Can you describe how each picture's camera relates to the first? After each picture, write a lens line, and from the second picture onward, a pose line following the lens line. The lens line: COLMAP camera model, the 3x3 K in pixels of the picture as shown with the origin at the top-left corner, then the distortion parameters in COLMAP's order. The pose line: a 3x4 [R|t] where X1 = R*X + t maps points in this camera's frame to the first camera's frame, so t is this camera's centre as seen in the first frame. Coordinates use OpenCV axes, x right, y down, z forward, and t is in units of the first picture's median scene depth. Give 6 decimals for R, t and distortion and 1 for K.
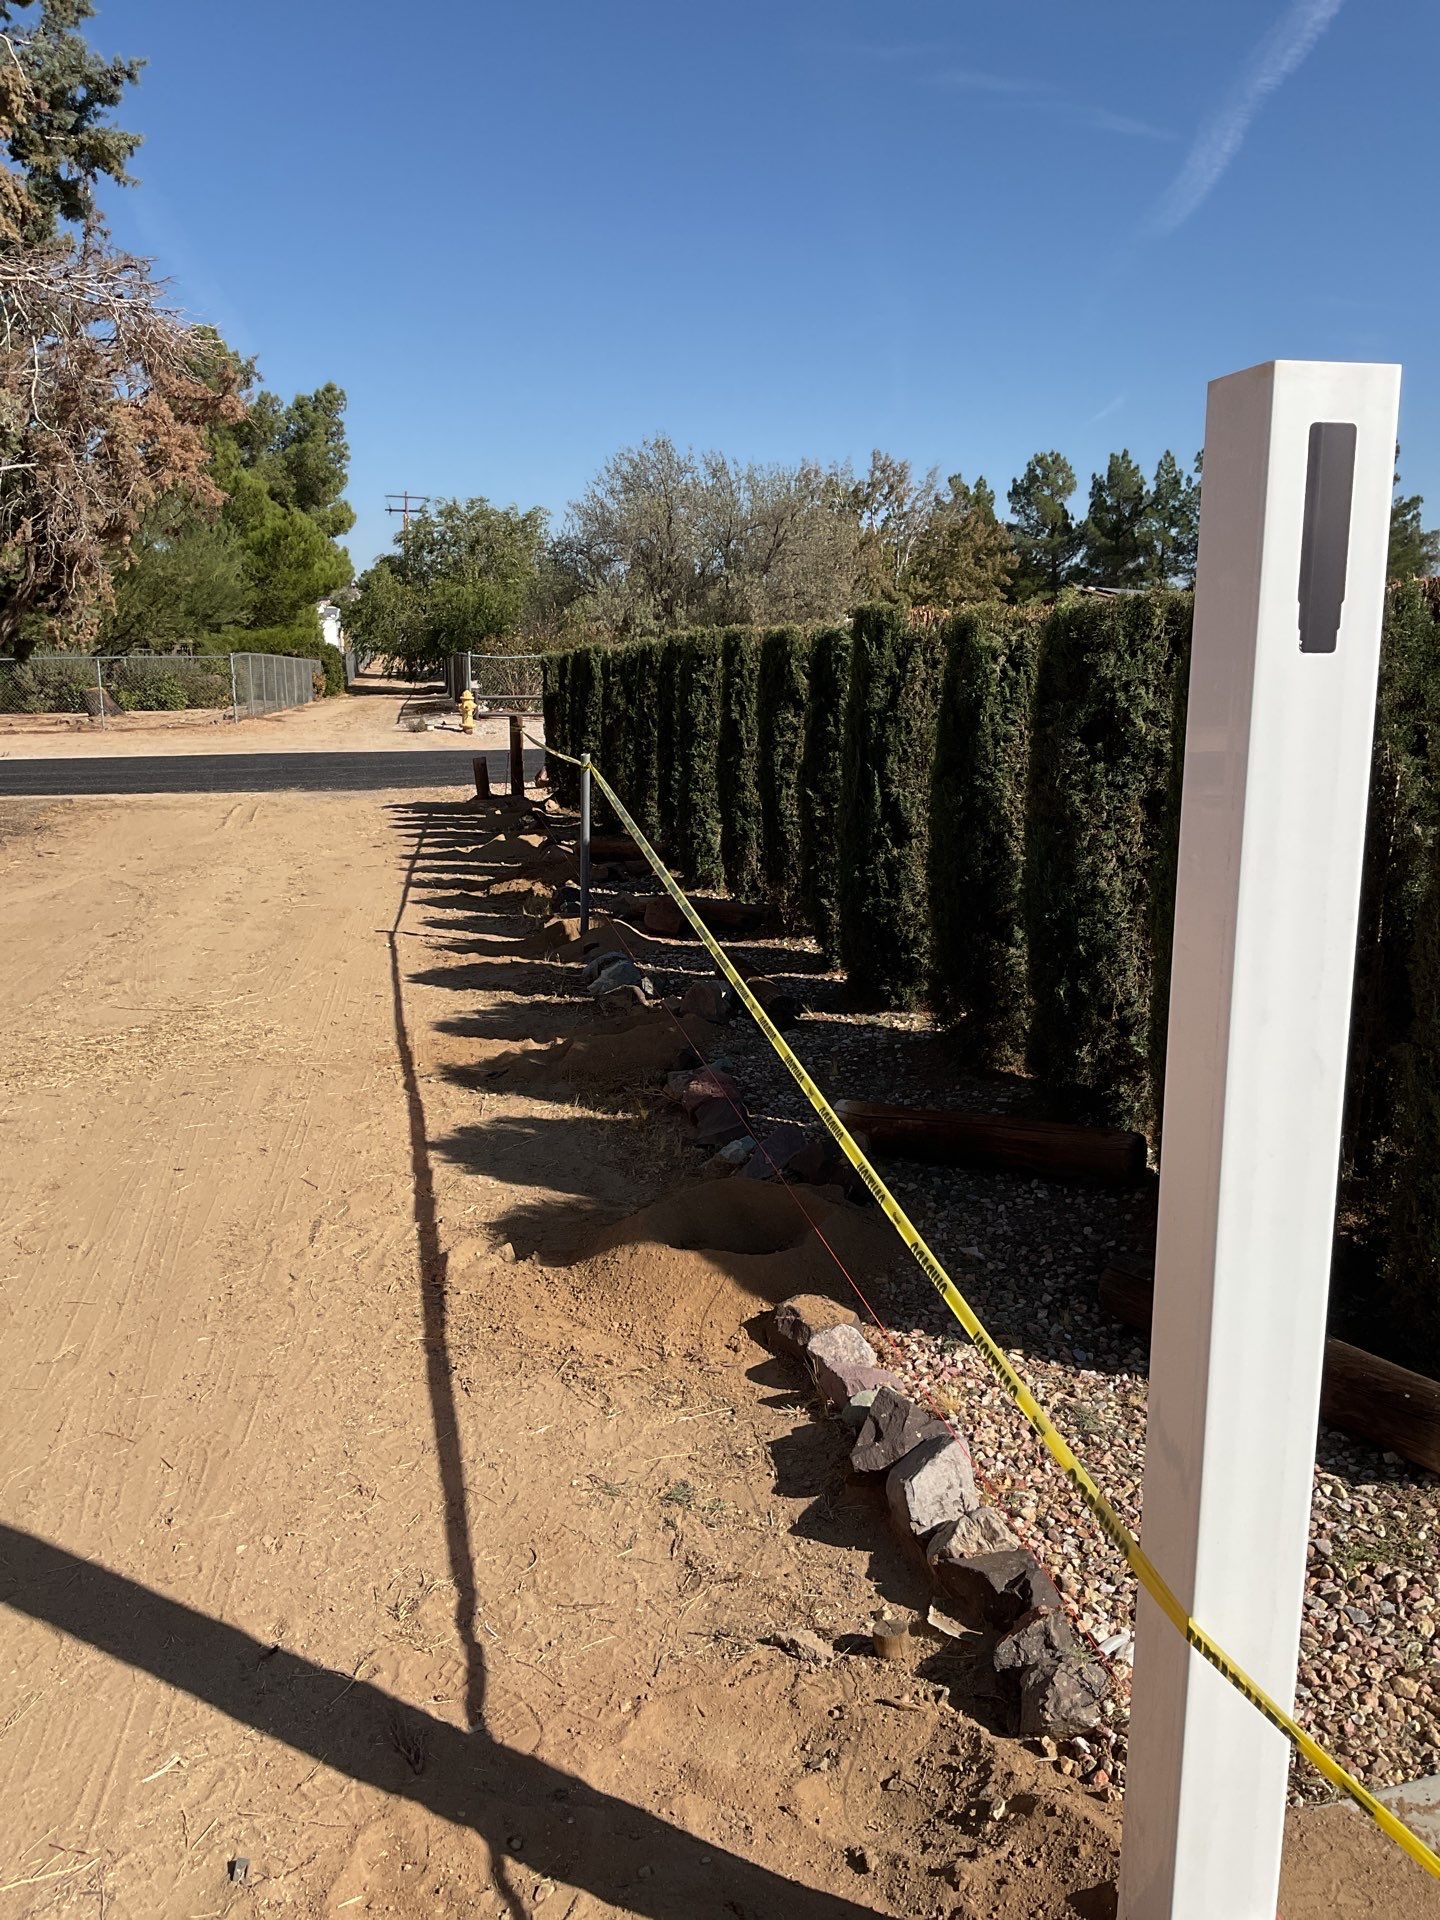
lens RADIAL K [[1580.3, 0, 724.1], [0, 1580.3, 958.3], [0, 0, 1]] dist [0.090882, -0.154676]
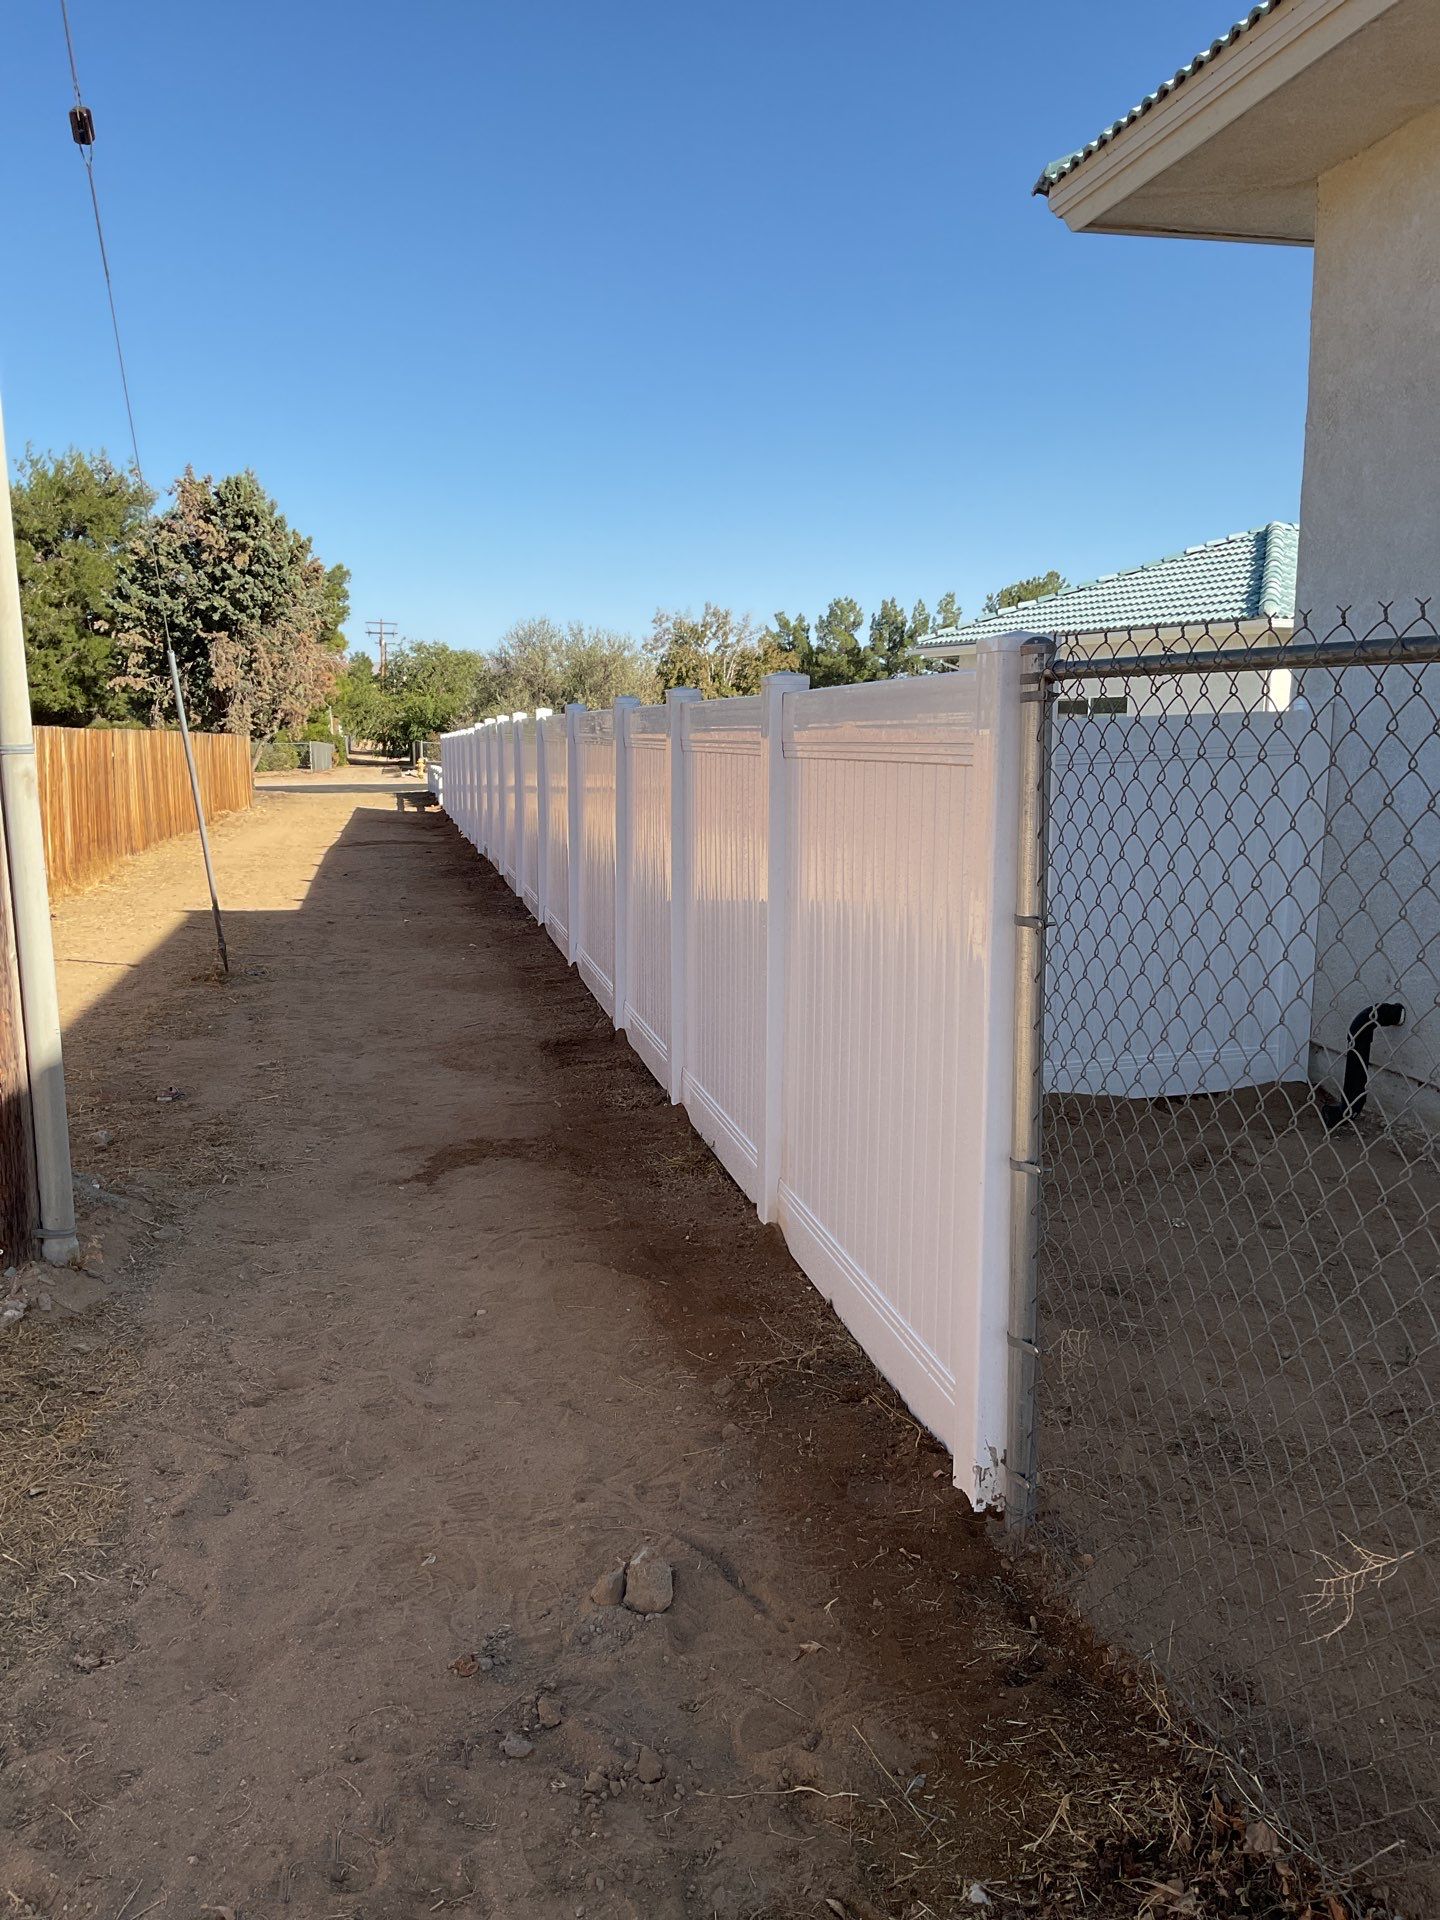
lens RADIAL K [[1580.3, 0, 716.7], [0, 1580.3, 963.9], [0, 0, 1]] dist [0.090882, -0.154676]
pose [[0.999911, -0.000118, 0.013306, 0.074529], [0.000707, 0.999021, -0.044239, 0.071809], [-0.013288, 0.044244, 0.998932, -0.405382]]
